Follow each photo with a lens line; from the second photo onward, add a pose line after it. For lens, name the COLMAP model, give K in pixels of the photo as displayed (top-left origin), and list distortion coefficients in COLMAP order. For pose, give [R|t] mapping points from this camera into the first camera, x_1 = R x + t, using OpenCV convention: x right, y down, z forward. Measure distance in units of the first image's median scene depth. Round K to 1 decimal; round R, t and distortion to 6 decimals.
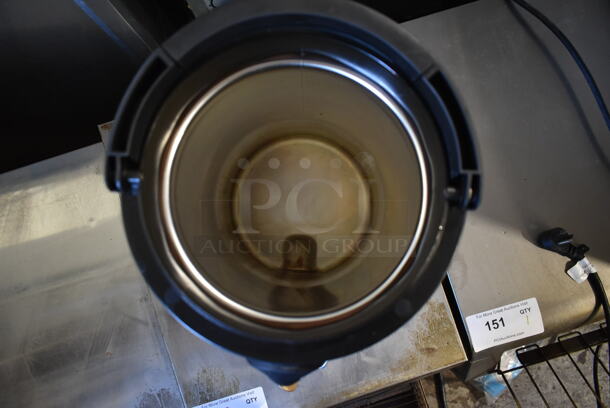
lens RADIAL K [[462.5, 0, 305.0], [0, 462.5, 204.0], [0, 0, 1]] dist [-0.004802, 0.002511]
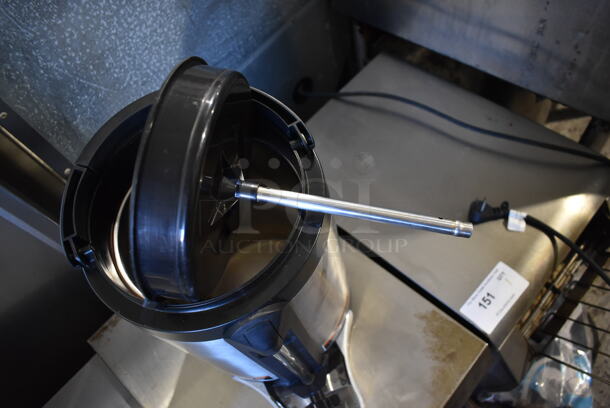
lens RADIAL K [[459.2, 0, 305.0], [0, 459.2, 204.0], [0, 0, 1]] dist [-0.006128, 0.003668]
pose [[0.857224, -0.499252, 0.126152, 0.034997], [0.499544, 0.746786, -0.439052, 0.346998], [0.124989, 0.439384, 0.889561, -0.080381]]
